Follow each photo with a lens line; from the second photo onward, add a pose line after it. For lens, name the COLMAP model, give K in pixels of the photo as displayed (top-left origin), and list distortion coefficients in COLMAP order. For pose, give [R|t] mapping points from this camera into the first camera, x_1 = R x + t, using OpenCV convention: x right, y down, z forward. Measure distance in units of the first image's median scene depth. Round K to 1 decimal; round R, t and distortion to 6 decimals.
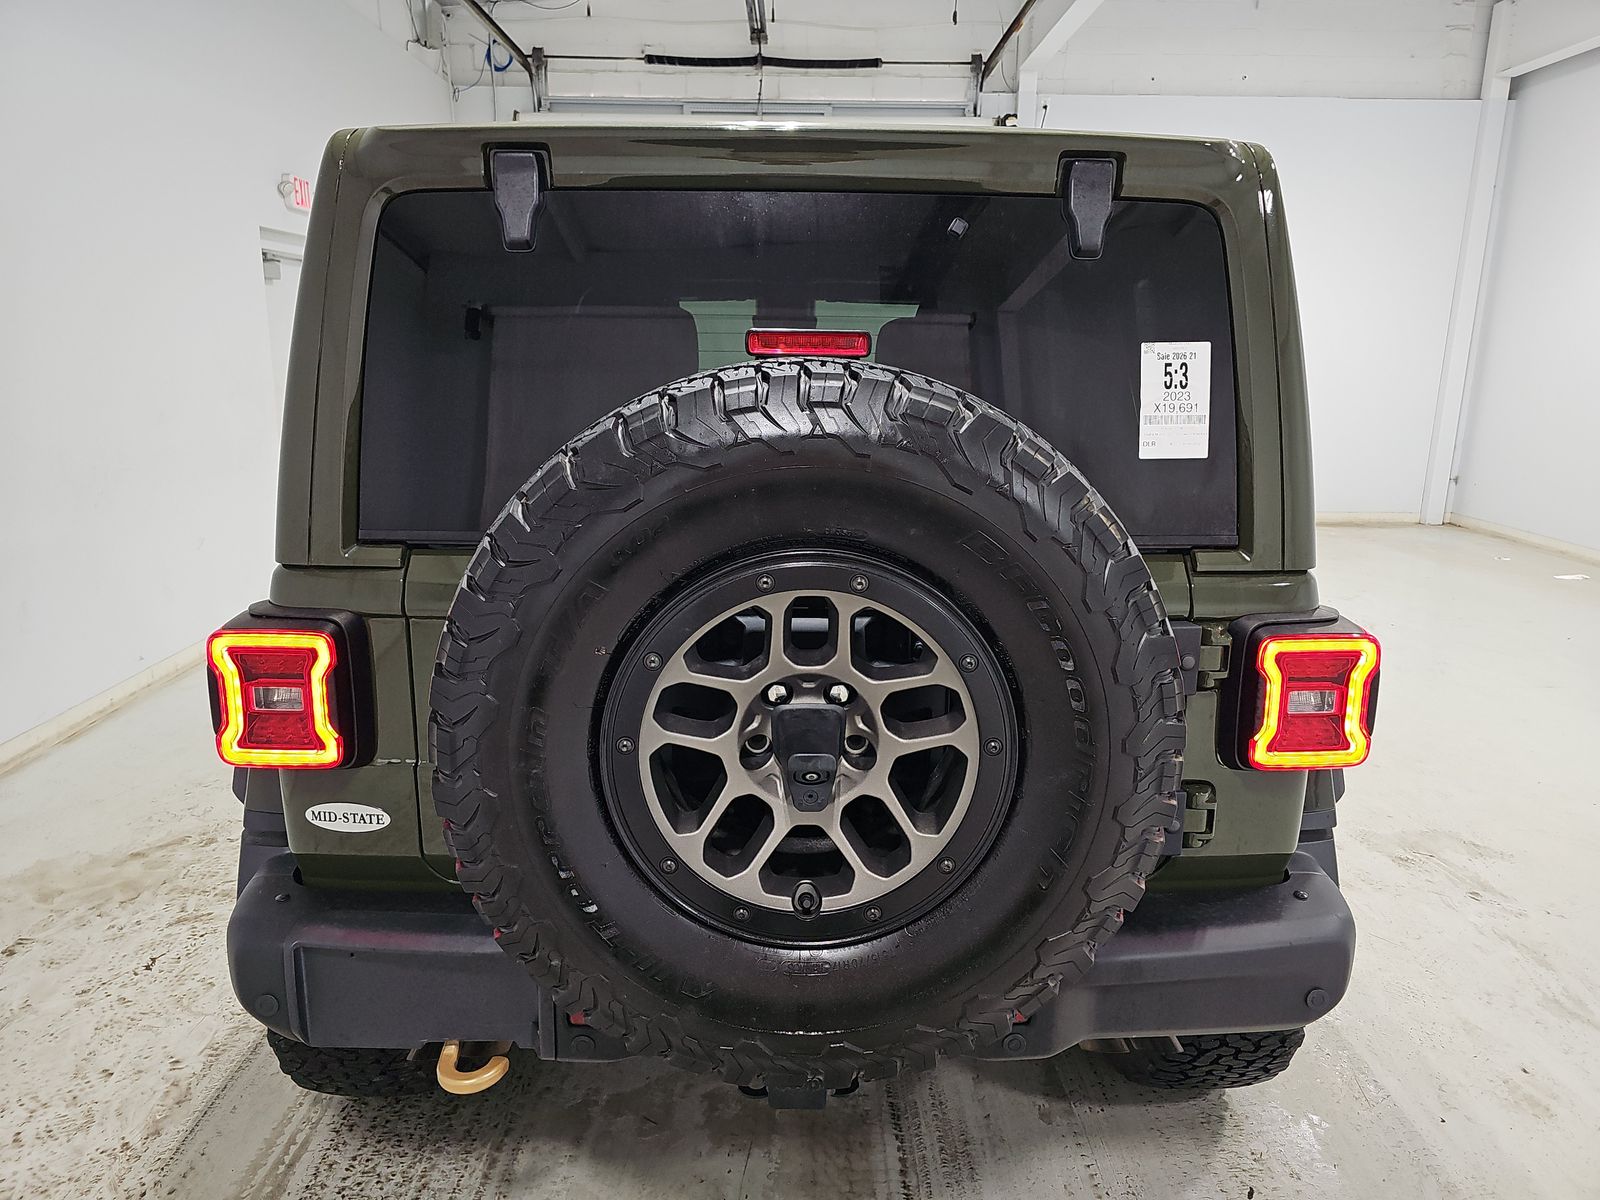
lens RADIAL K [[1080.4, 0, 801.4], [0, 1080.4, 596.6], [0, 0, 1]] dist [0.017501, -0.016386]
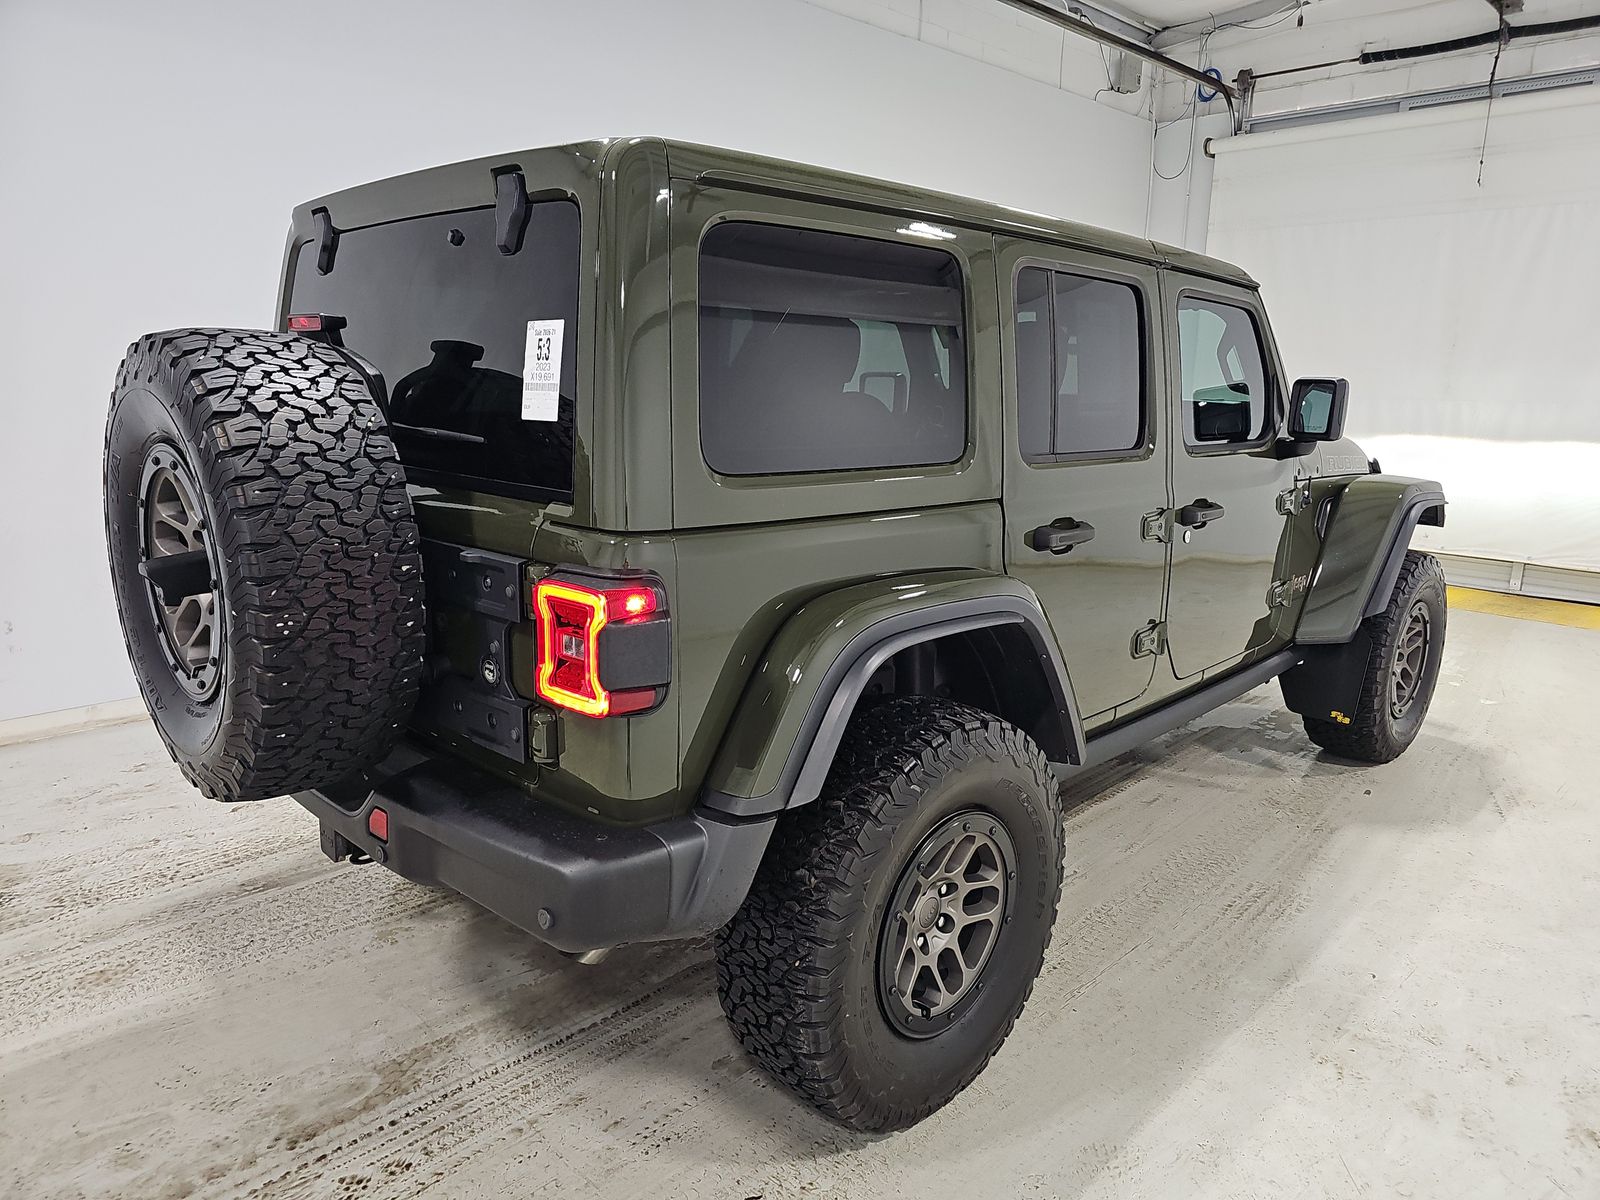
lens RADIAL K [[1080.4, 0, 808.4], [0, 1080.4, 613.9], [0, 0, 1]] dist [0.017501, -0.016386]
pose [[0.688832, 0.159272, -0.707208, 1.040555], [-0.173273, 0.983462, 0.052718, -0.025295], [0.703909, 0.086226, 0.705037, 0.297099]]
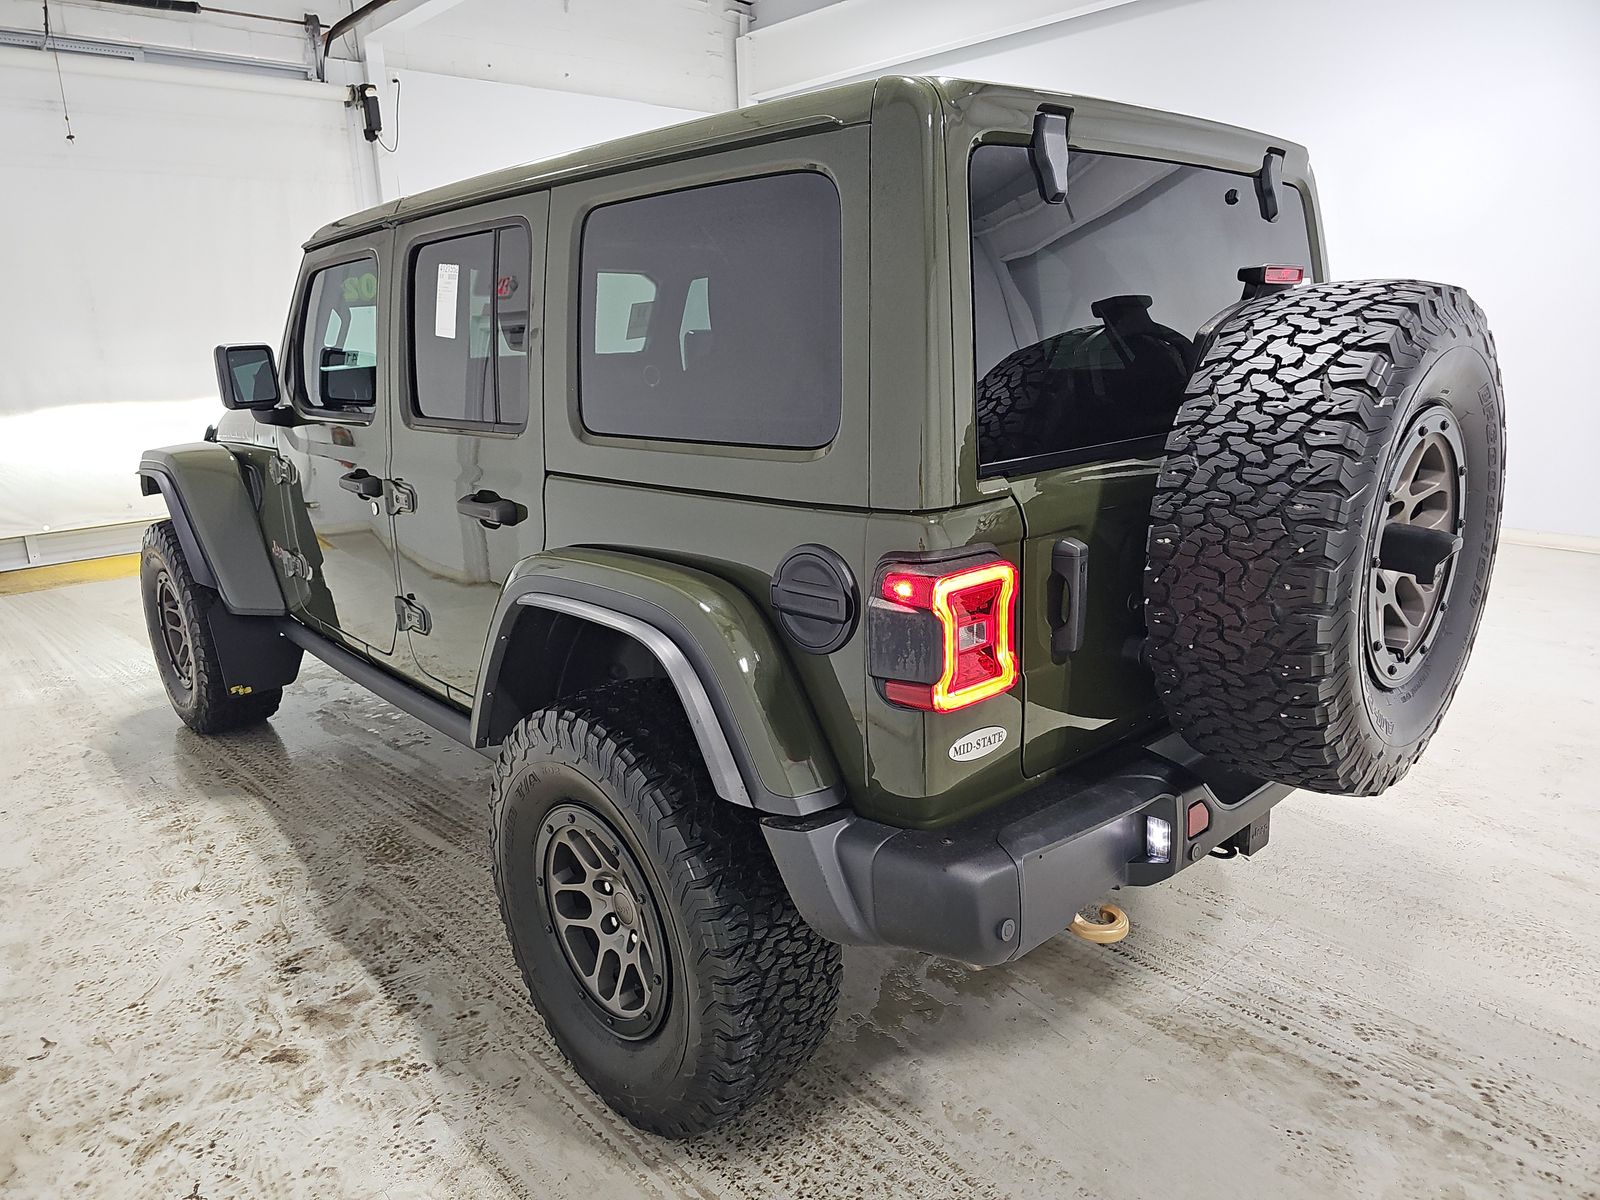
lens RADIAL K [[1080.4, 0, 804.5], [0, 1080.4, 590.2], [0, 0, 1]] dist [0.017501, -0.016386]
pose [[0.735276, -0.193191, 0.649651, -0.910465], [0.190009, 0.978834, 0.076030, -0.039623], [-0.650588, 0.067536, 0.756422, 0.238667]]
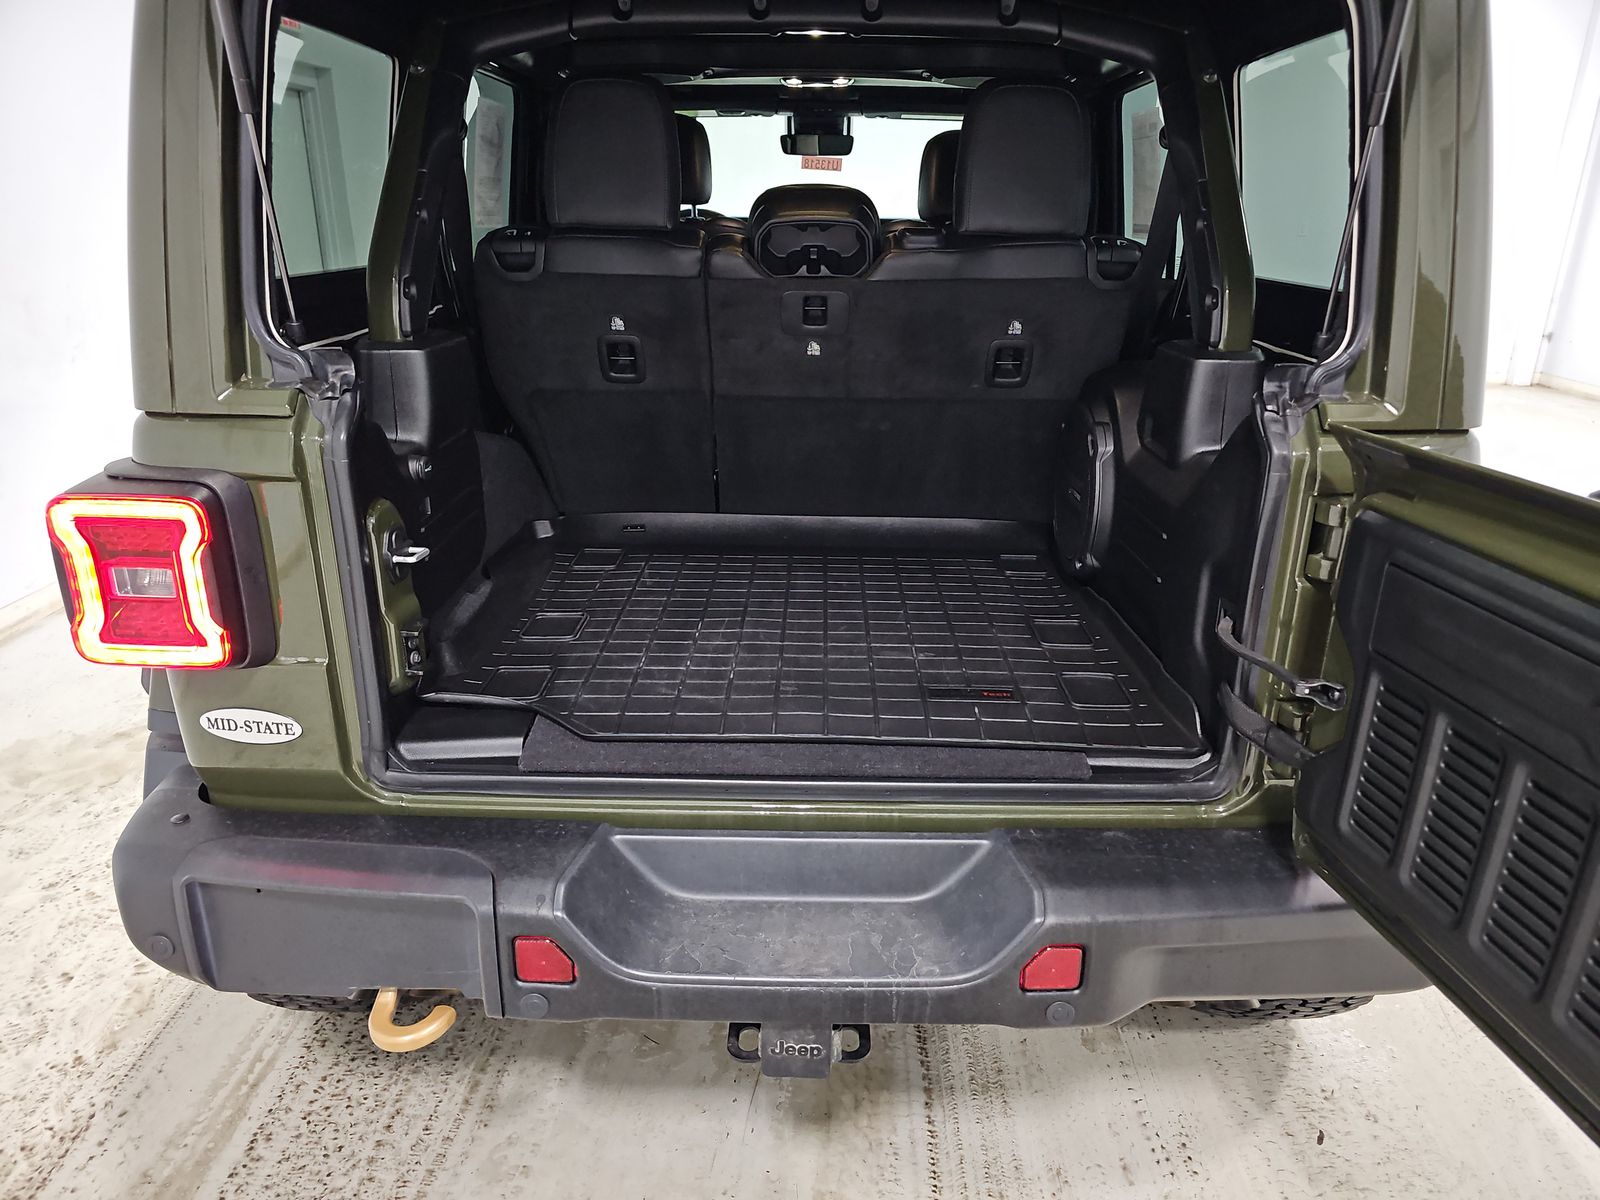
lens RADIAL K [[1080.4, 0, 815.1], [0, 1080.4, 603.8], [0, 0, 1]] dist [0.017501, -0.016386]
pose [[0.999551, 0.006430, -0.029259, 0.024079], [-0.002608, 0.991665, 0.128816, 0.004167], [0.029843, -0.128682, 0.991237, 0.162226]]
